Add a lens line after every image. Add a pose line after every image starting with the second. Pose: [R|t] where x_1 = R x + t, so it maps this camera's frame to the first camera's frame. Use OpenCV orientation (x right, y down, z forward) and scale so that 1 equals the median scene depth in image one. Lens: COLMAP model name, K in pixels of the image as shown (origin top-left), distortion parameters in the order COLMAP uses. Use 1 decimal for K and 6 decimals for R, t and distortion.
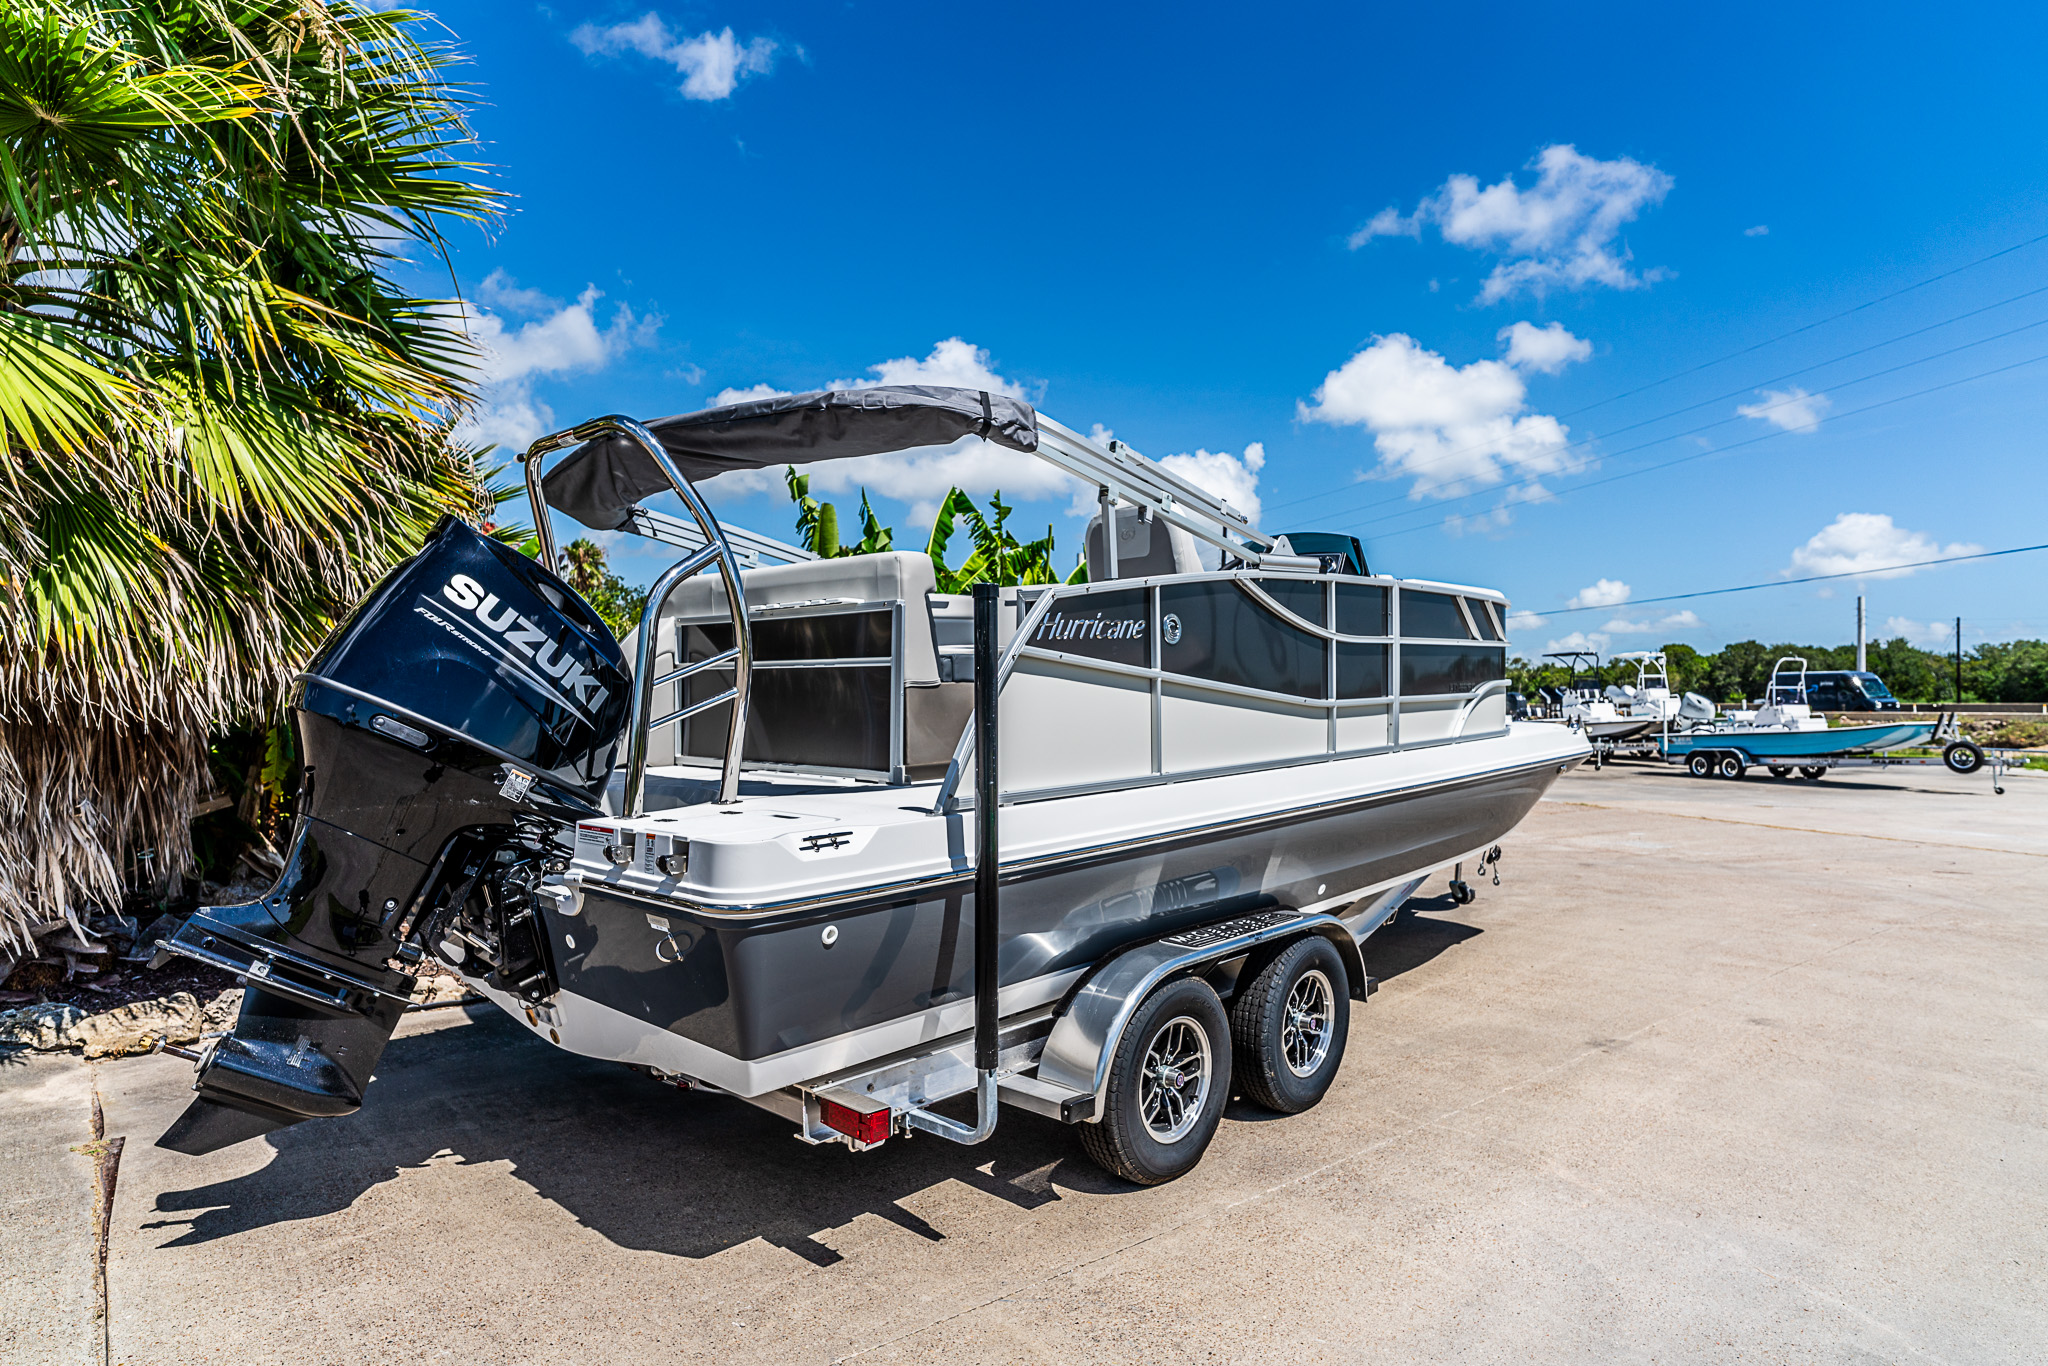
lens RADIAL K [[1141.1, 0, 1004.5], [0, 1141.1, 696.1], [0, 0, 1]] dist [-0.062375, 0.030147]
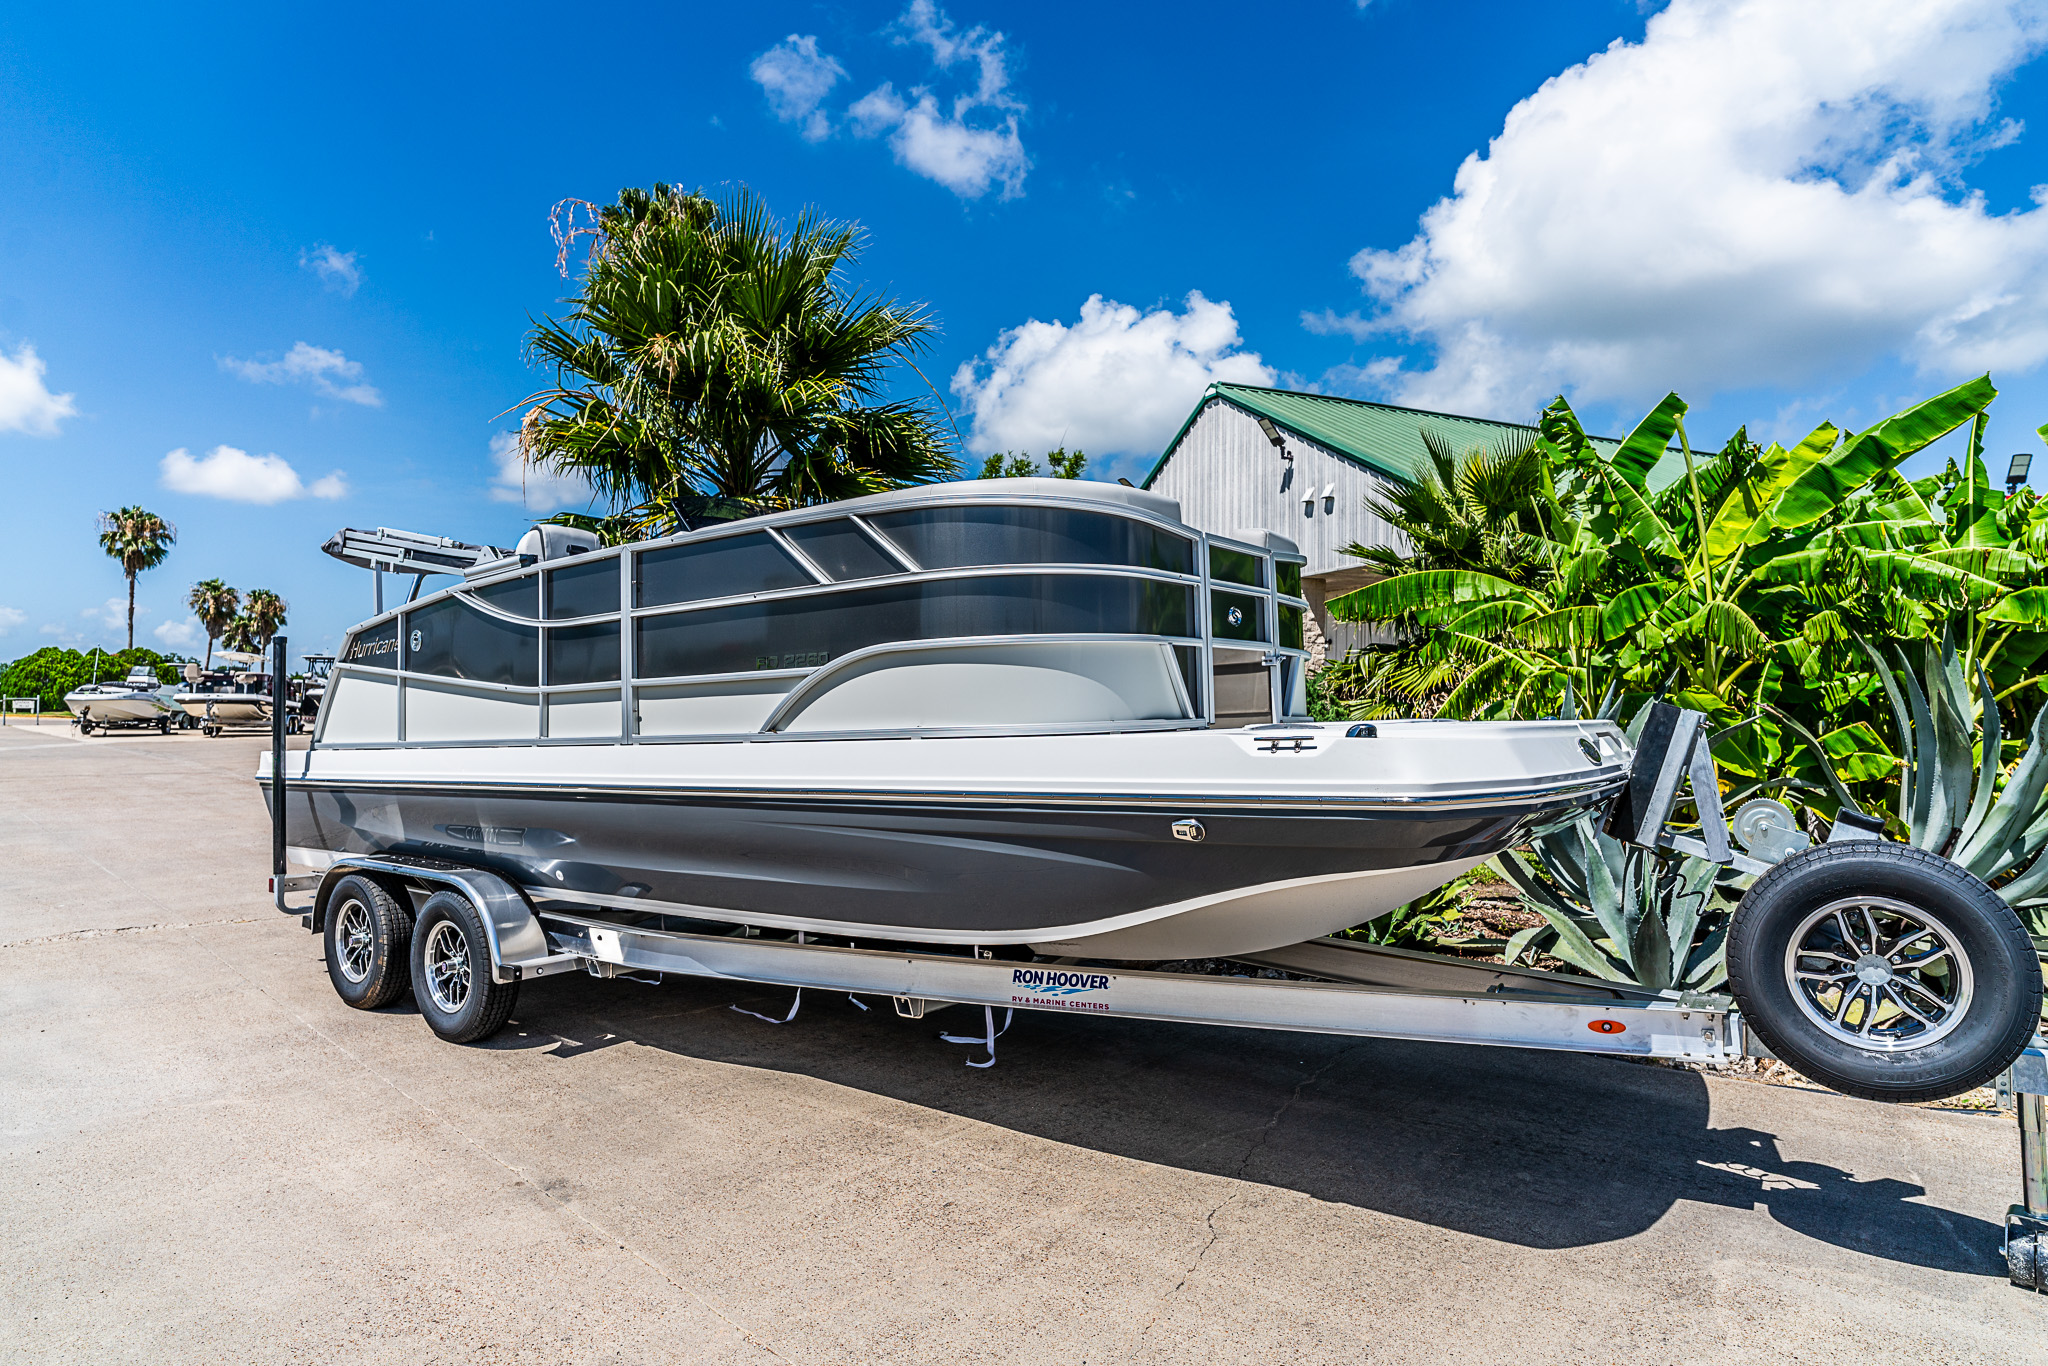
lens RADIAL K [[1141.1, 0, 1015.2], [0, 1141.1, 698.6], [0, 0, 1]] dist [-0.062375, 0.030147]
pose [[0.129305, -0.019856, -0.991406, 1.443421], [0.001315, 0.999802, -0.019853, 0.037592], [0.991604, 0.001264, 0.129306, 1.384329]]
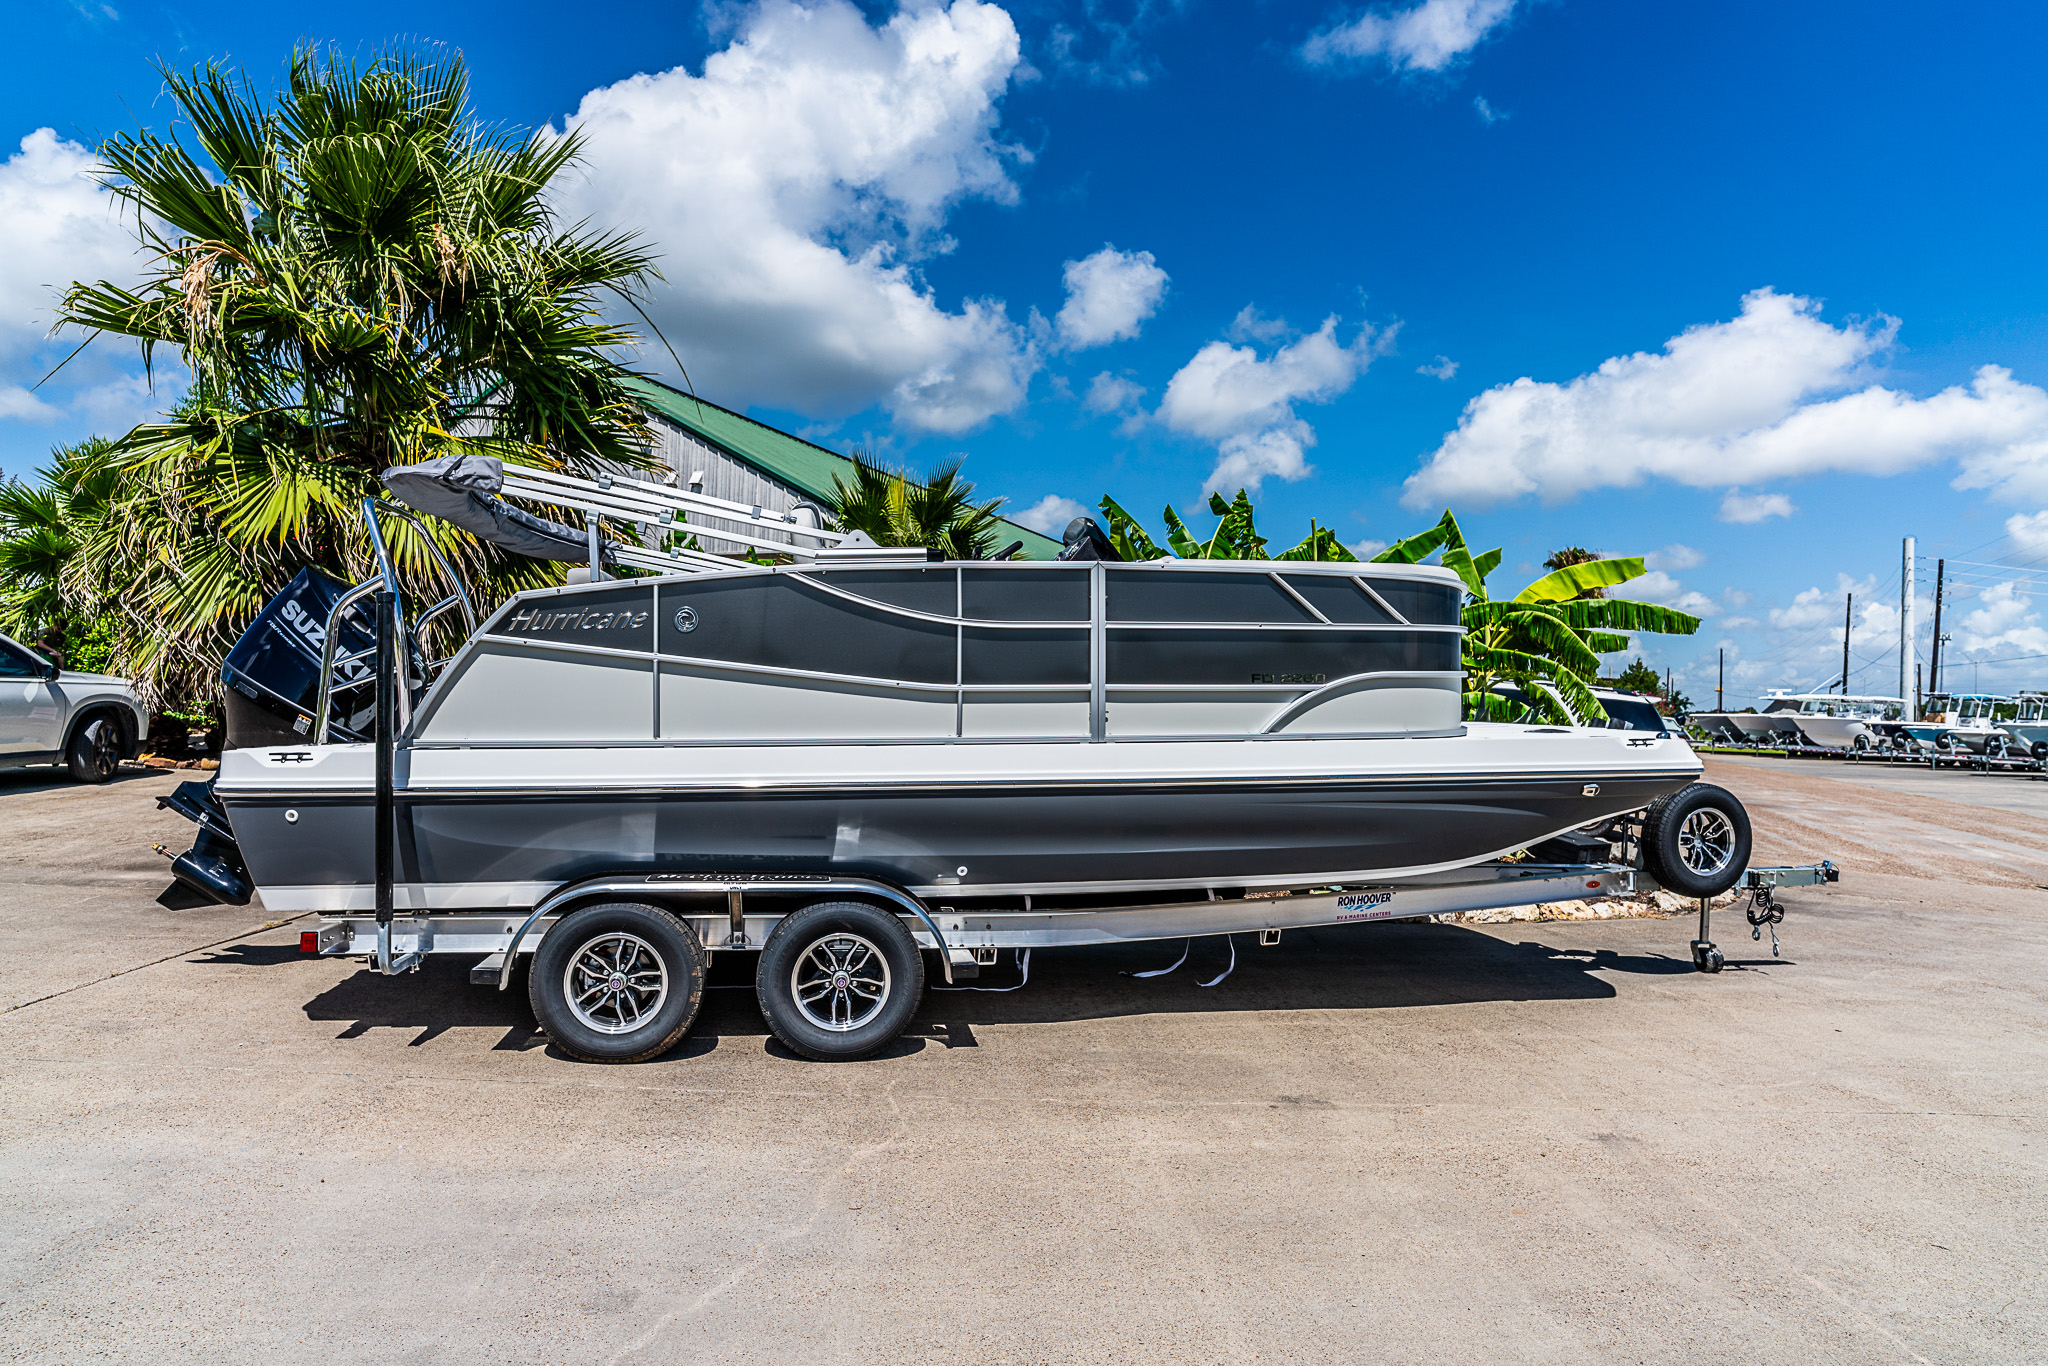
lens RADIAL K [[1141.1, 0, 999.5], [0, 1141.1, 697.3], [0, 0, 1]] dist [-0.062375, 0.030147]
pose [[0.791680, 0.011907, -0.610820, 1.012575], [-0.017210, 0.999848, -0.002814, 0.018617], [0.610693, 0.012740, 0.791765, 0.227264]]
